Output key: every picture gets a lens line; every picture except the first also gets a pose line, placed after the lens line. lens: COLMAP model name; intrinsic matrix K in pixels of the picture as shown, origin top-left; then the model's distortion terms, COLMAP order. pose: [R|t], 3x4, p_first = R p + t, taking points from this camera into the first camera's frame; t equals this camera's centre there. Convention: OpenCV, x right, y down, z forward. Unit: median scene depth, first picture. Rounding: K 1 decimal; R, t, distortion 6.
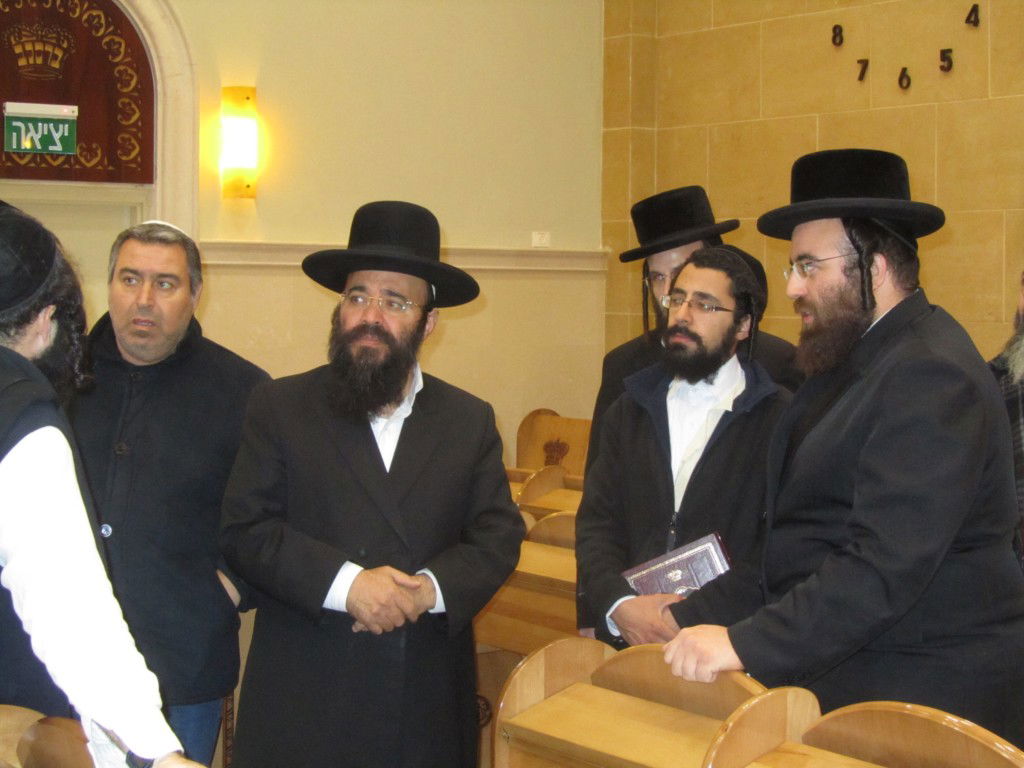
lens RADIAL K [[1977.5, 0, 511.6], [0, 1977.5, 384.2], [0, 0, 1]] dist [-0.034958, 0.000000]
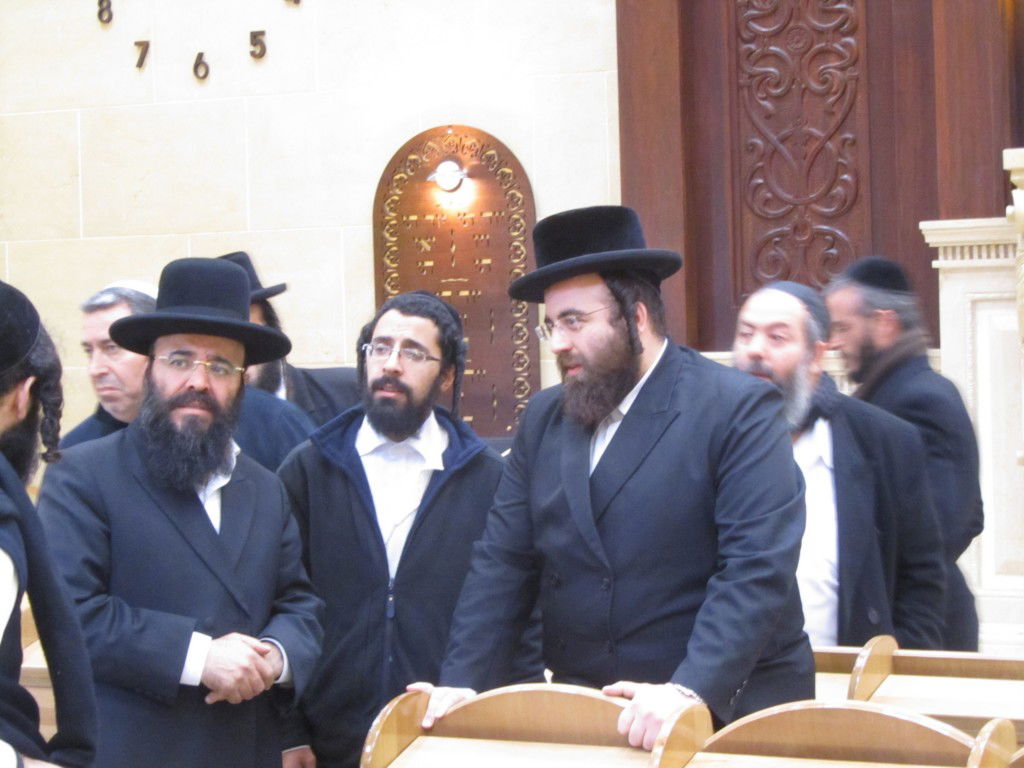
lens RADIAL K [[2788.1, 0, 513.3], [0, 2788.1, 382.3], [0, 0, 1]] dist [-0.165758, 0.000000]
pose [[0.932494, -0.033793, 0.359601, -0.166024], [0.044730, 0.998754, -0.022134, 0.001158], [-0.358405, 0.036725, 0.932844, -0.135398]]
